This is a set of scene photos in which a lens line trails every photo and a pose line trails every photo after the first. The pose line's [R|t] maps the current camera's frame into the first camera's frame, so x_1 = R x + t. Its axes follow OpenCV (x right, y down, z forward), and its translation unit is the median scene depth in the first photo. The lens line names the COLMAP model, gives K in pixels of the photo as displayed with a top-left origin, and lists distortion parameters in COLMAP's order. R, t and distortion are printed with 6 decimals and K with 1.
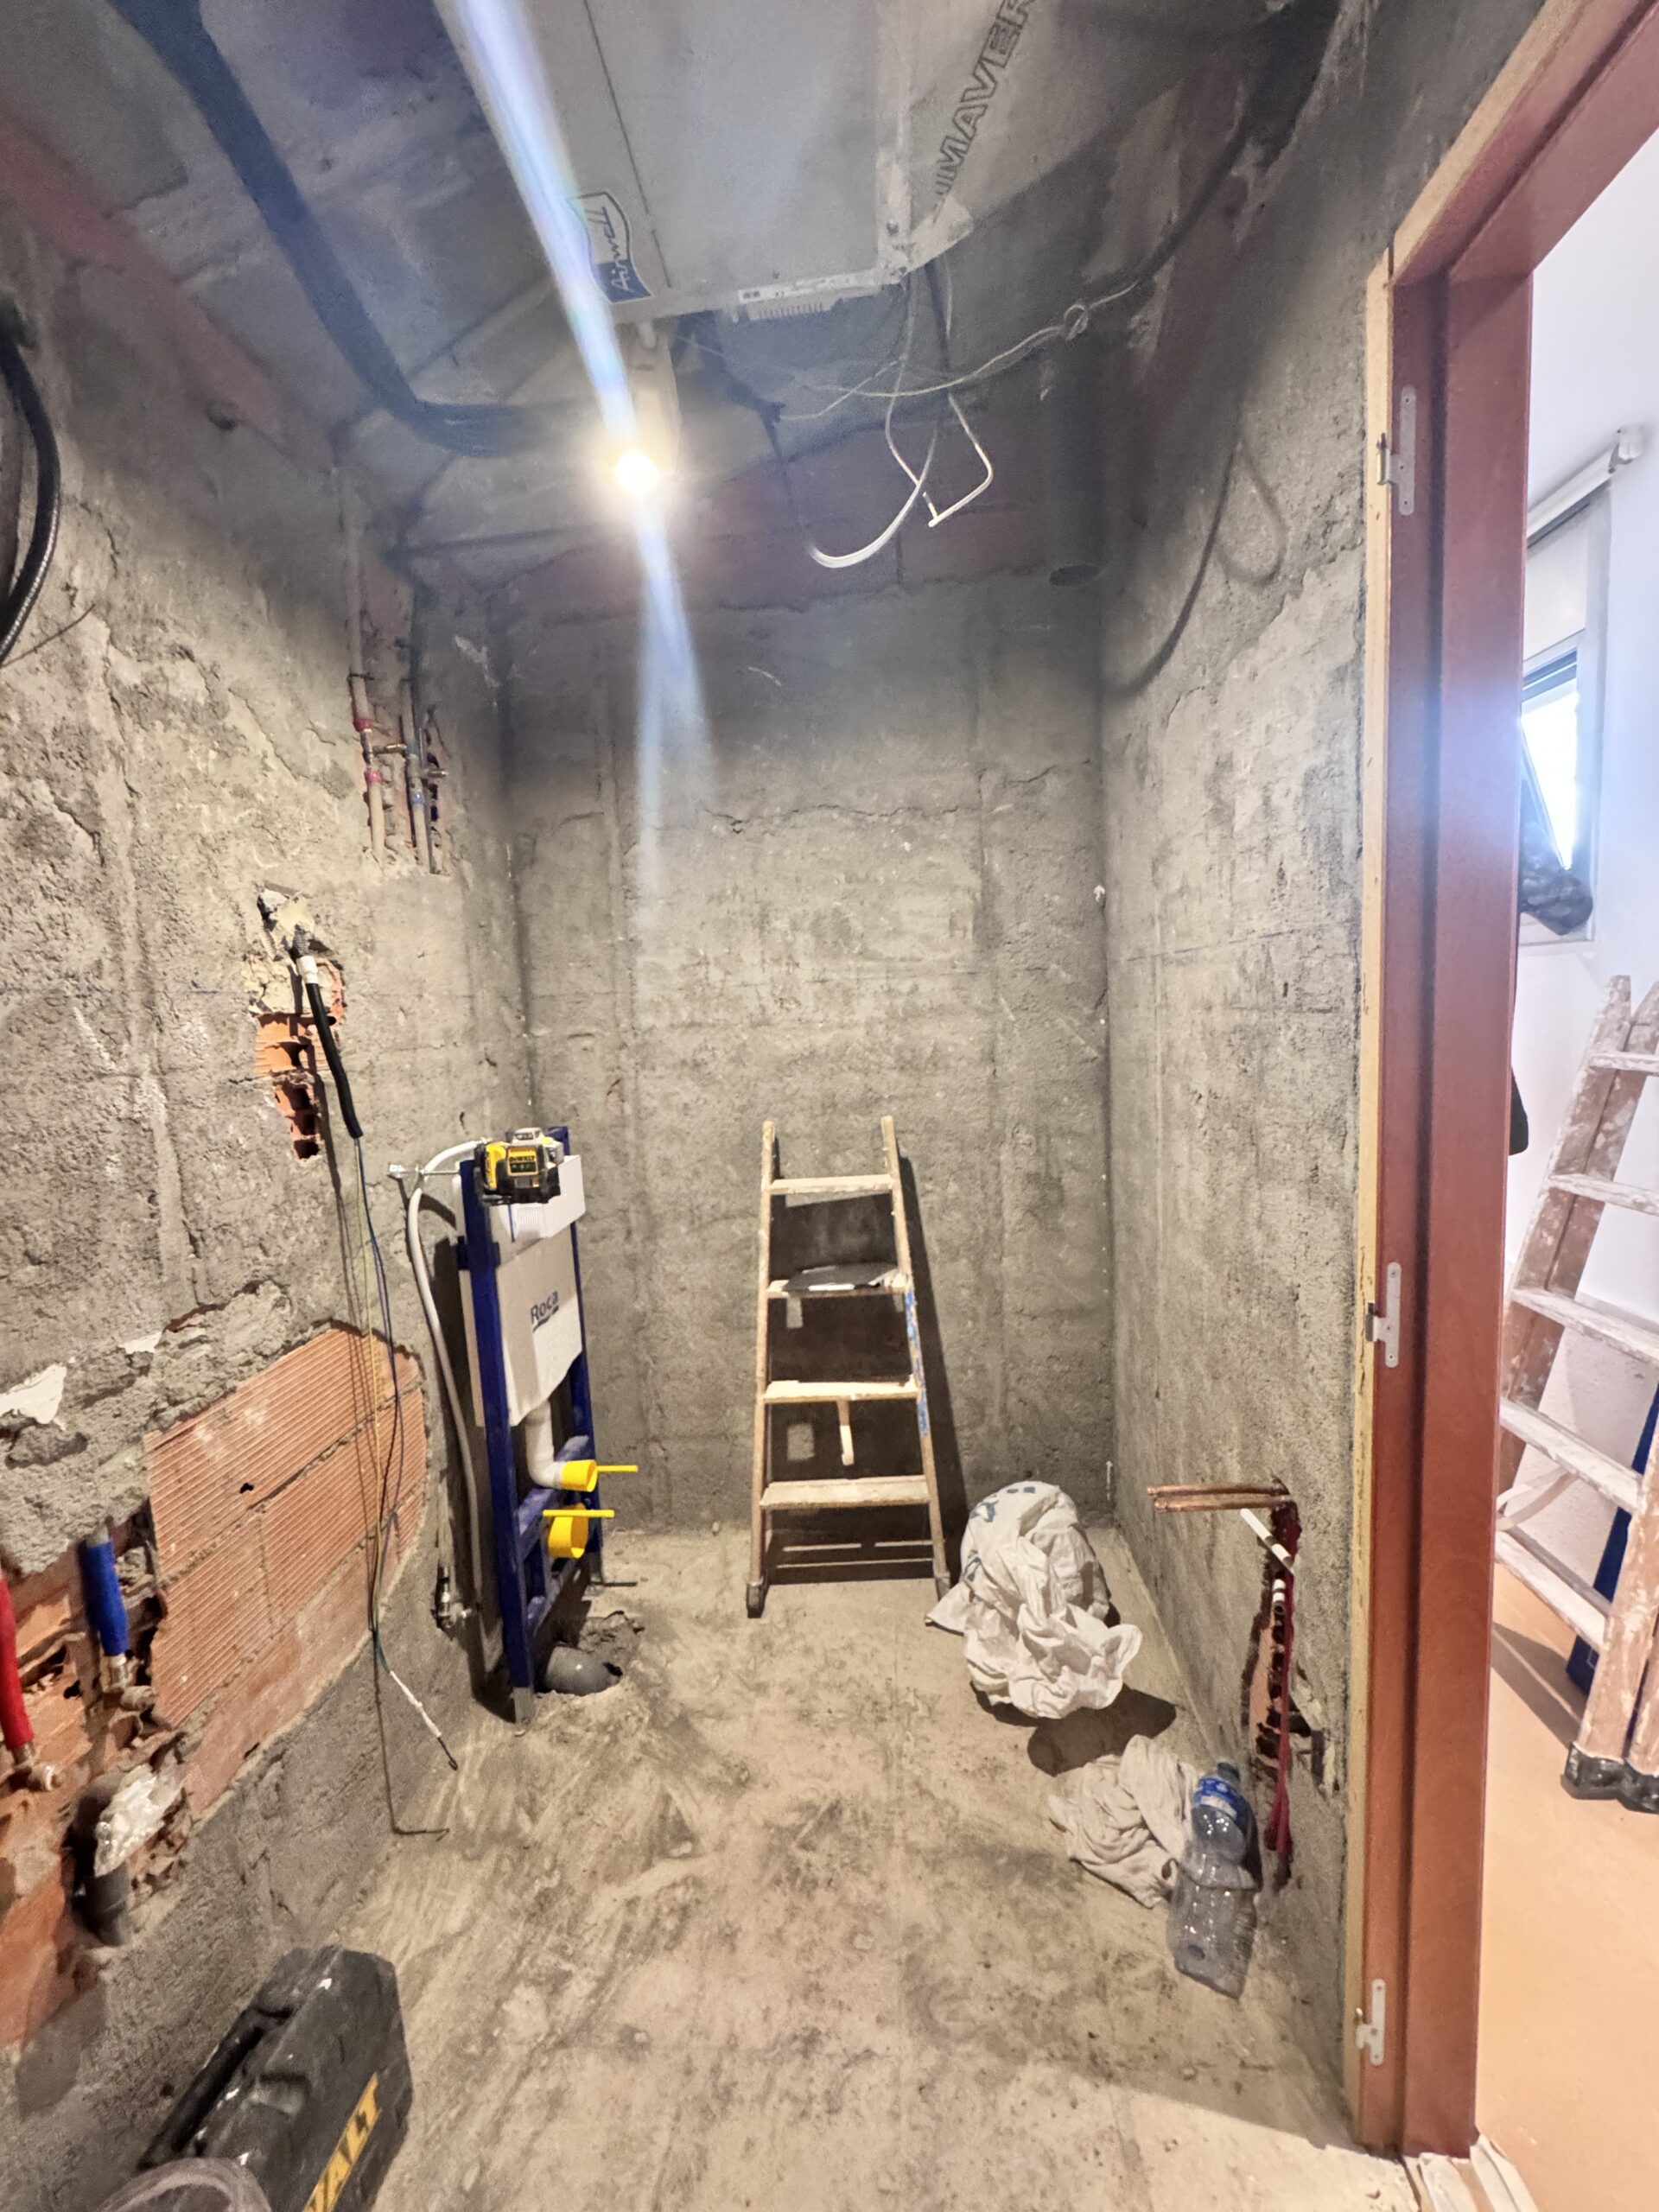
lens RADIAL K [[885.3, 0, 831.9], [0, 885.3, 1104.6], [0, 0, 1]] dist [-0.004575, 0.000784]
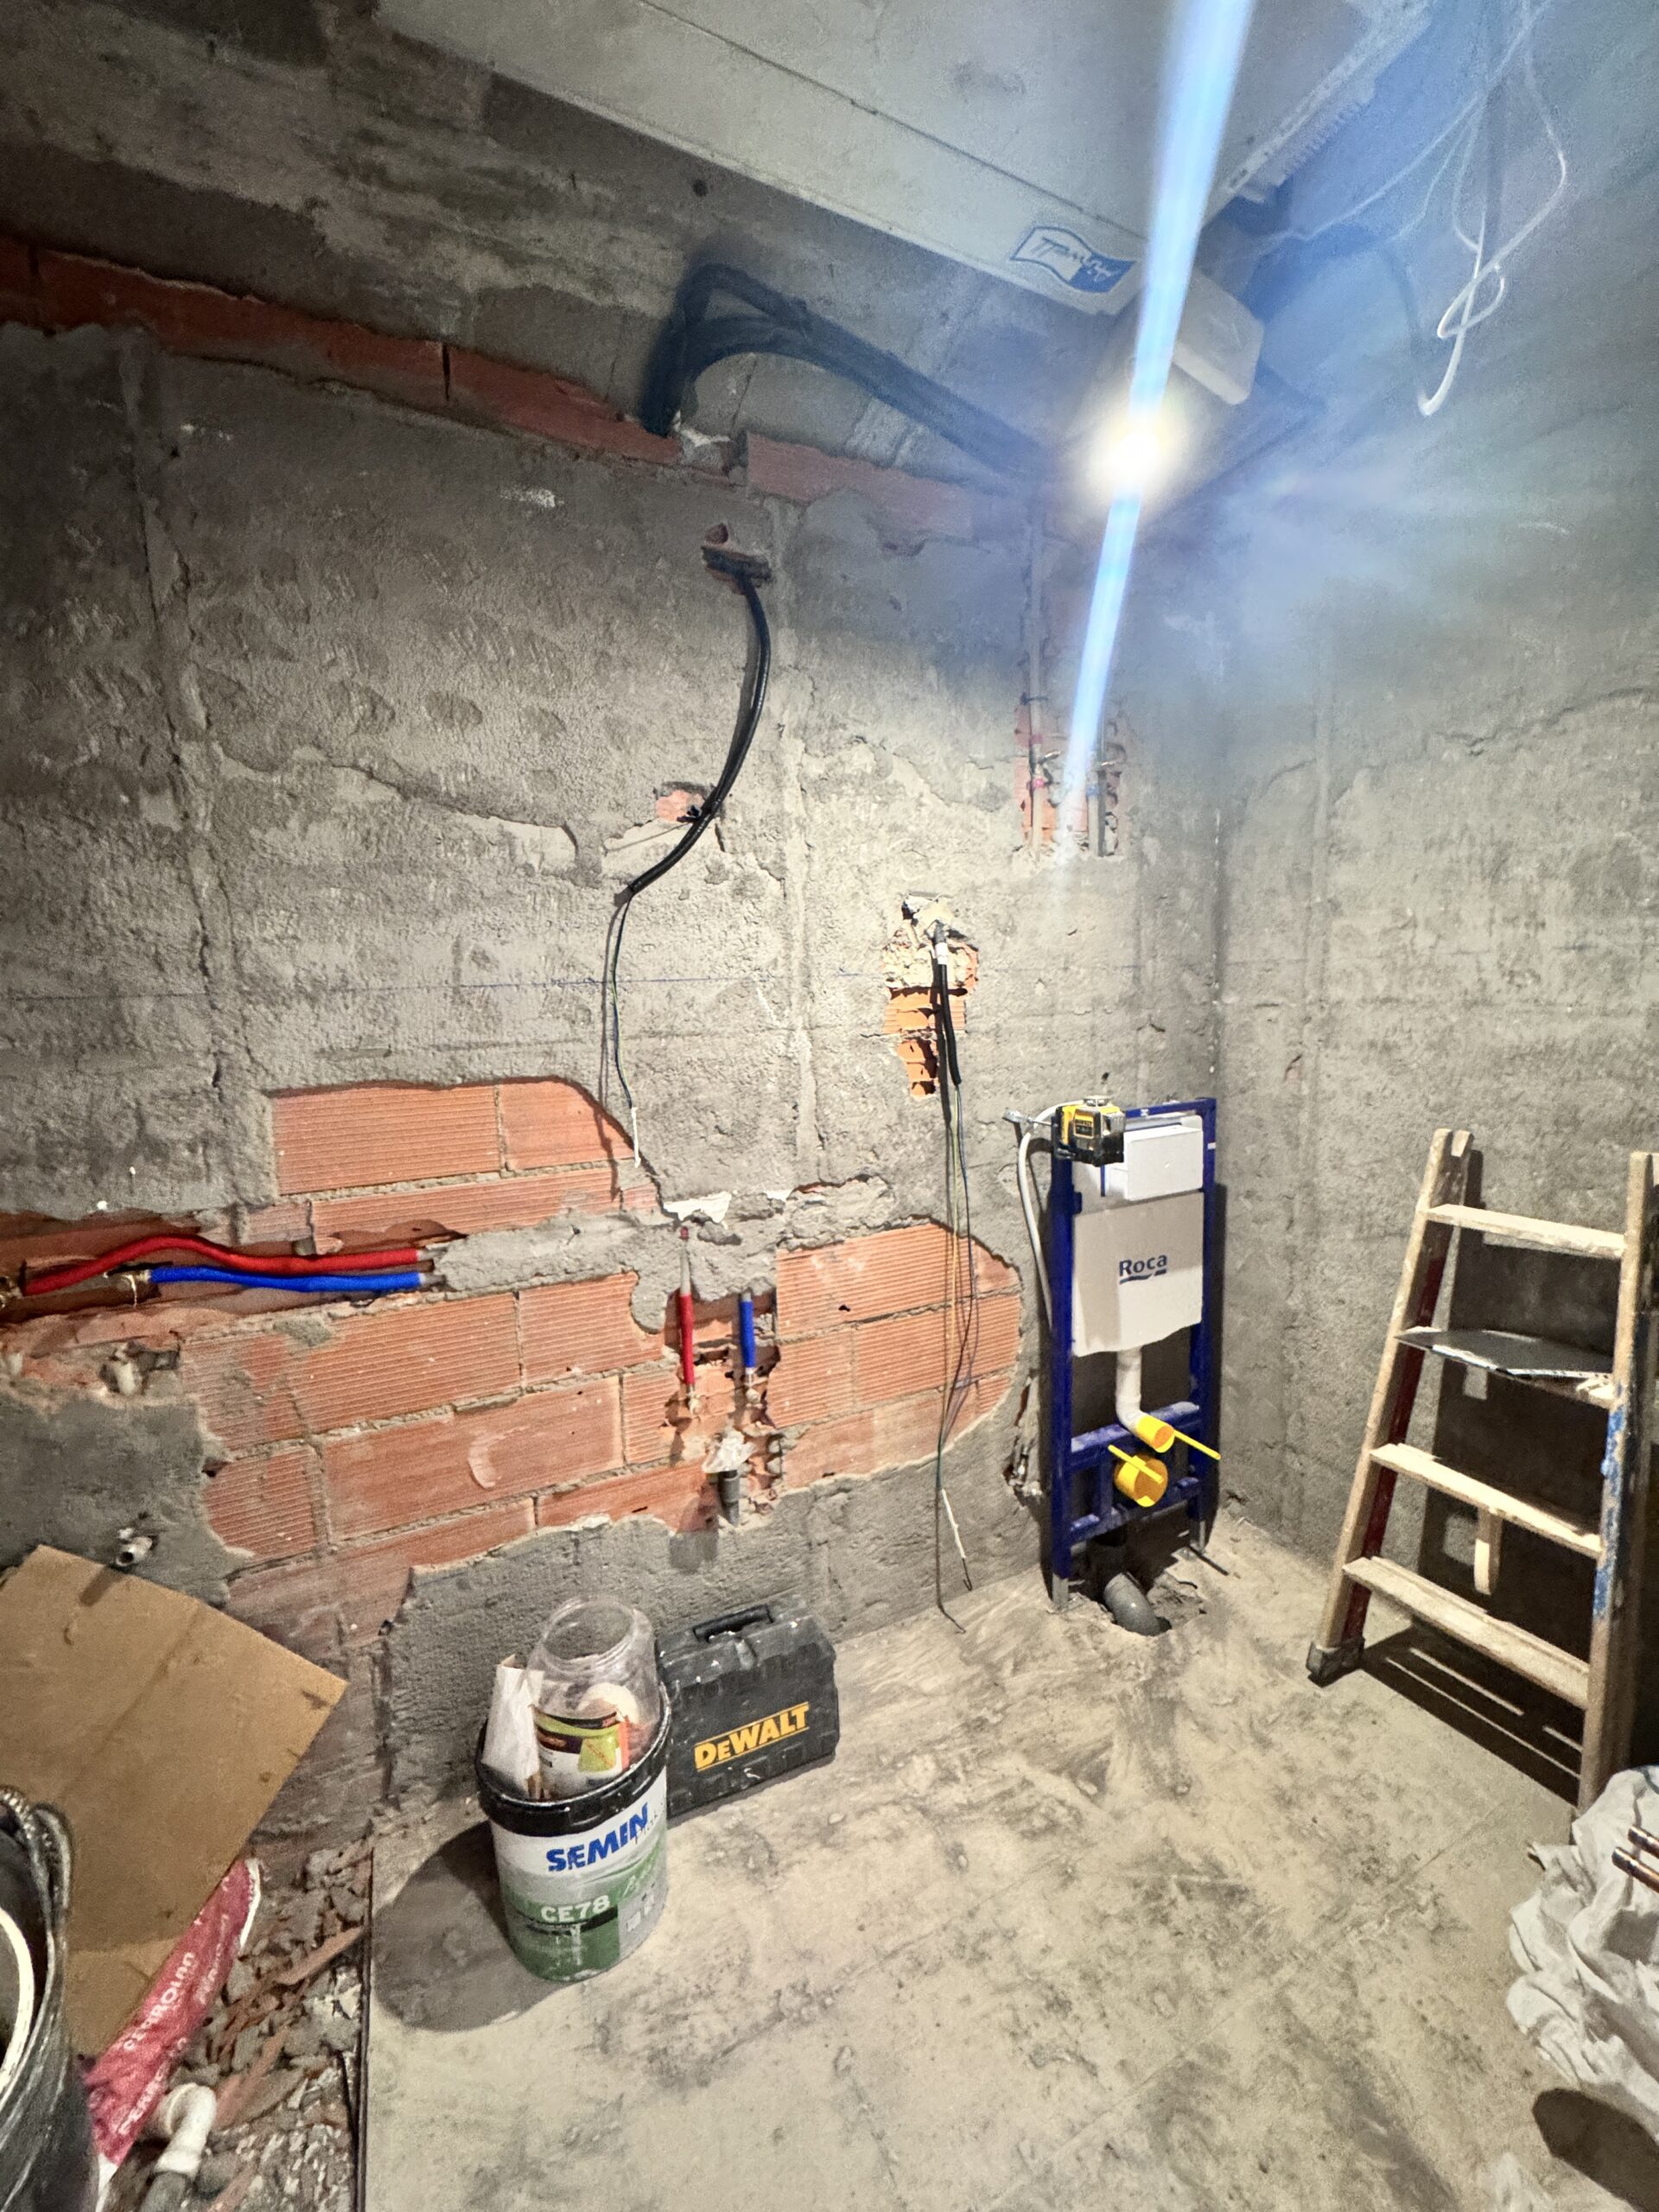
lens RADIAL K [[885.3, 0, 831.9], [0, 885.3, 1104.6], [0, 0, 1]] dist [-0.004575, 0.000784]
pose [[0.497592, 0.149932, -0.854355, 0.476295], [-0.086618, 0.988614, 0.123045, -0.076432], [0.863076, 0.012776, 0.504913, 0.191266]]
